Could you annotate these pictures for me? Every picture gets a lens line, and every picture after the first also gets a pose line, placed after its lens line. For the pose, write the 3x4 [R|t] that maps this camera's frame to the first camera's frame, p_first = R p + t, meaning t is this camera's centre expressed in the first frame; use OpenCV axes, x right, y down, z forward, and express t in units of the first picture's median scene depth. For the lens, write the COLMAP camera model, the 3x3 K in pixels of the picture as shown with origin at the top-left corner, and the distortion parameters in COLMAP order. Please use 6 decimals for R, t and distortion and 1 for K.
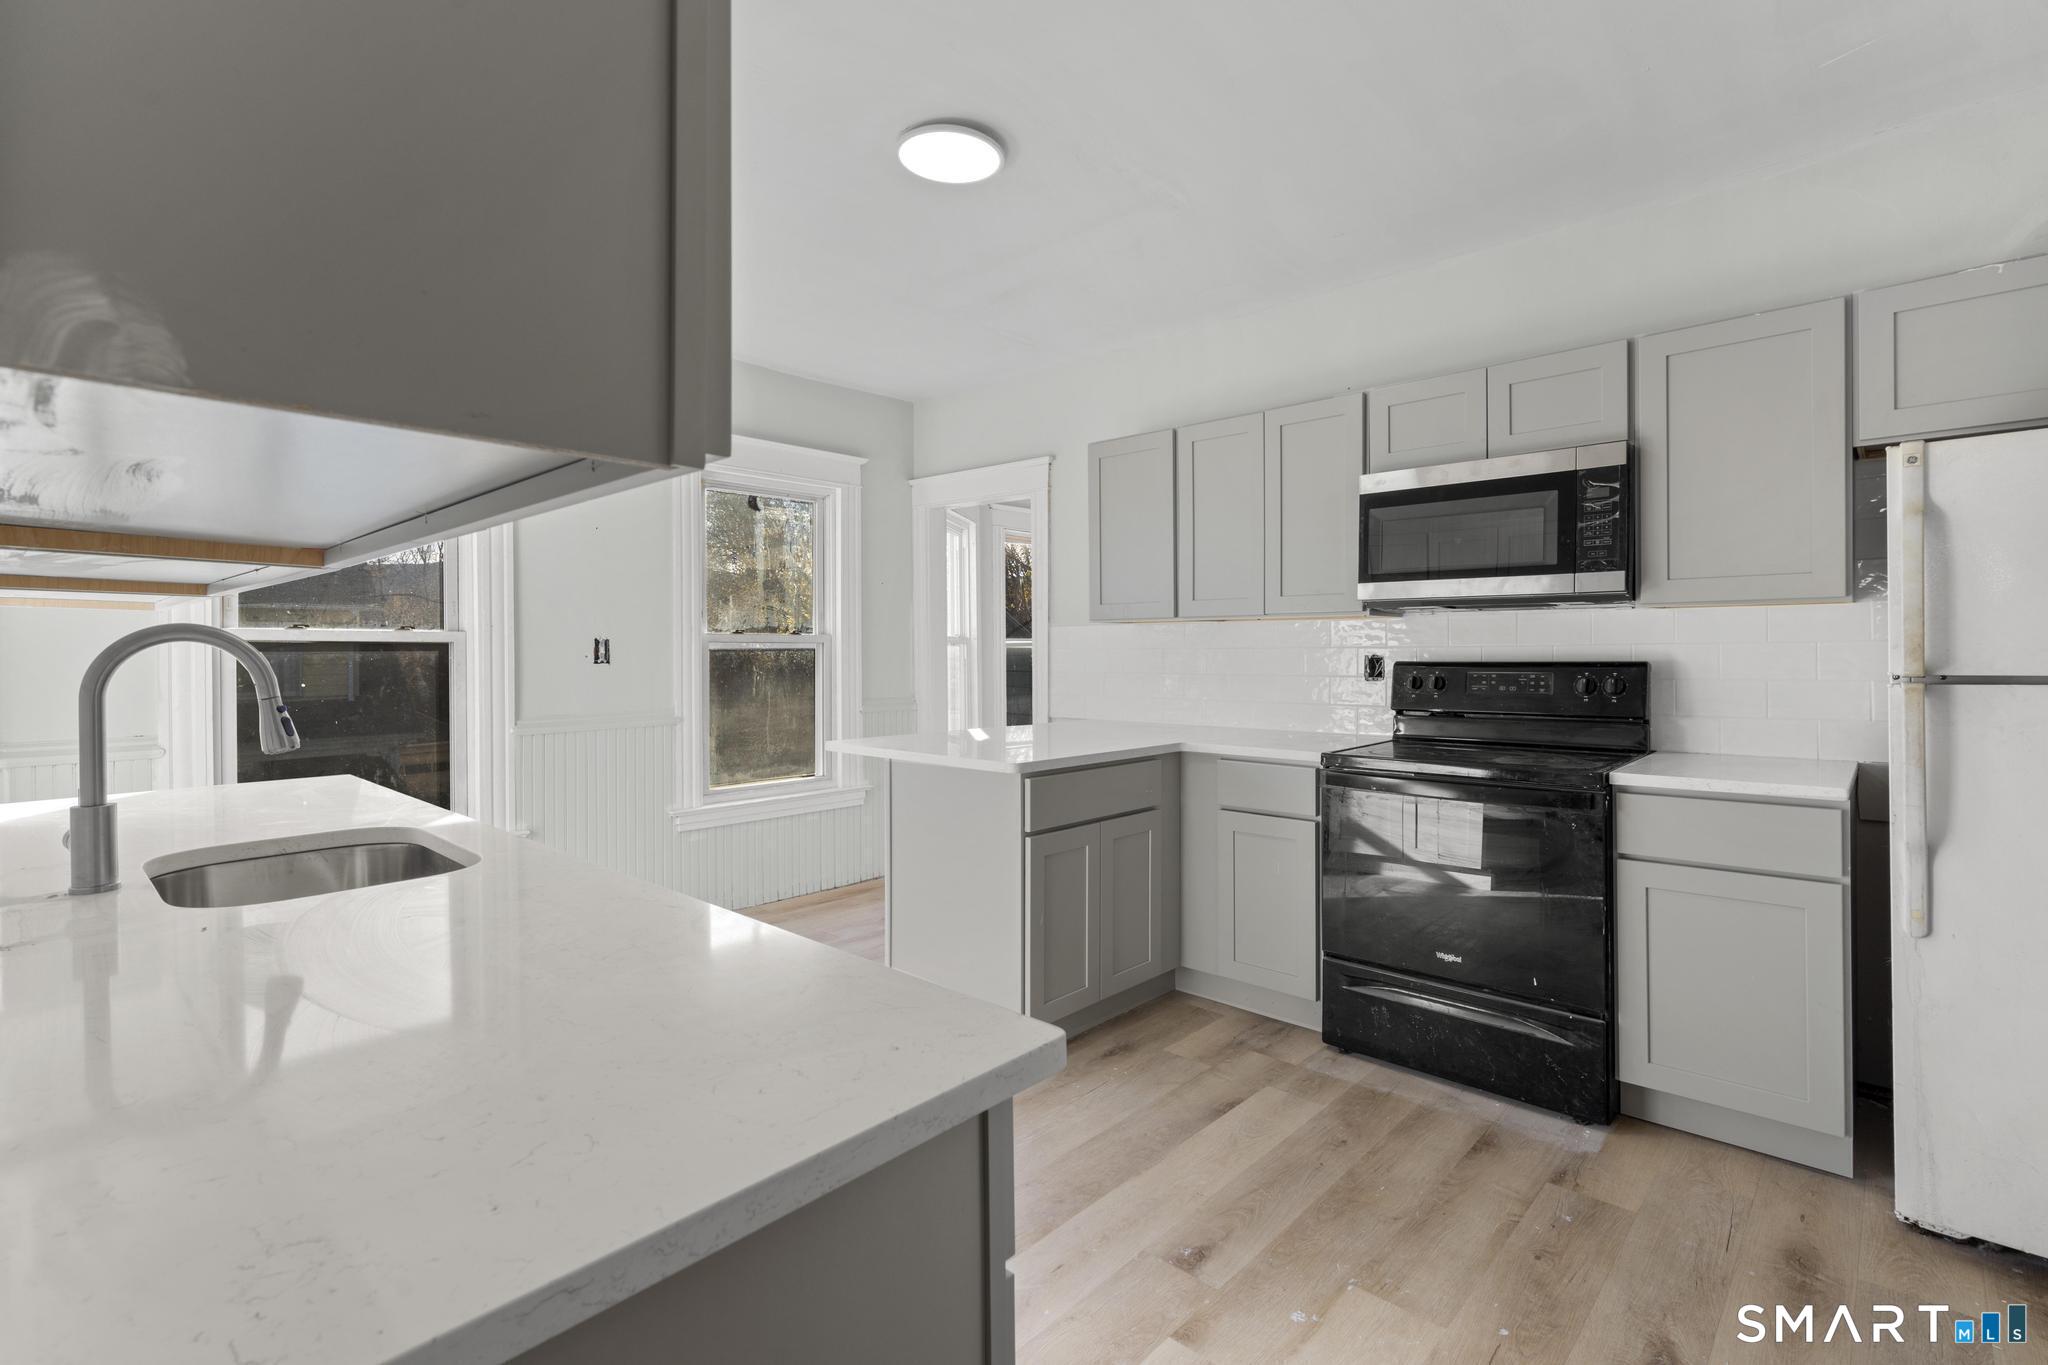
lens RADIAL K [[938.2, 0, 1019.7], [0, 938.2, 668.9], [0, 0, 1]] dist [0.001541, 0.000222]
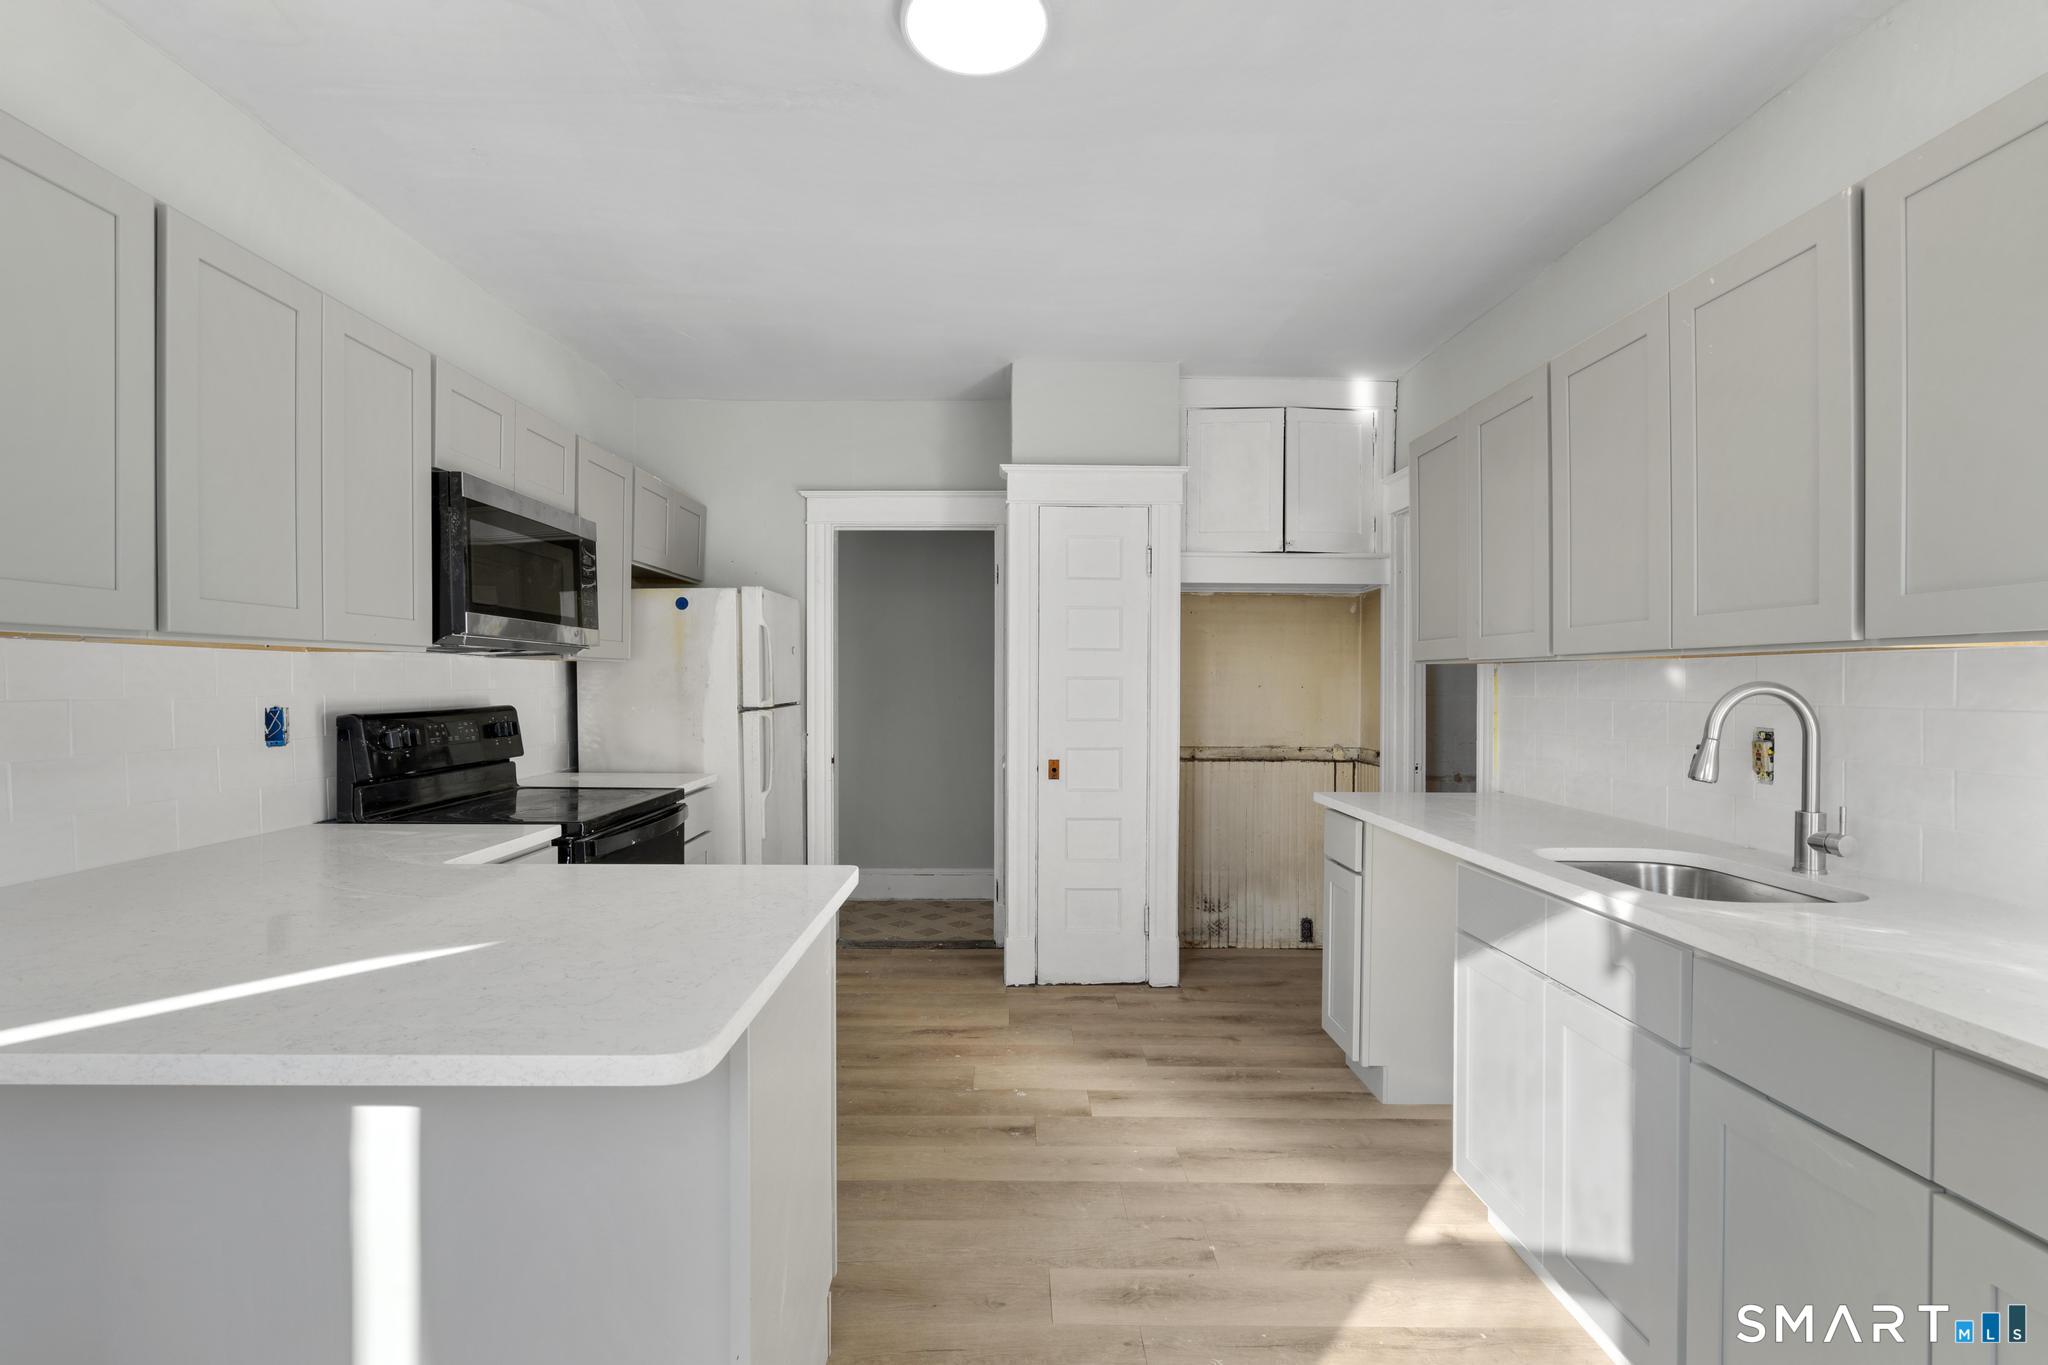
lens RADIAL K [[938.2, 0, 1017.0], [0, 938.2, 686.6], [0, 0, 1]] dist [0.001541, 0.000222]
pose [[-0.693038, -0.000568, 0.720901, -0.742286], [0.013296, 0.999820, 0.013569, -0.051320], [-0.720779, 0.018989, -0.692905, 1.759815]]
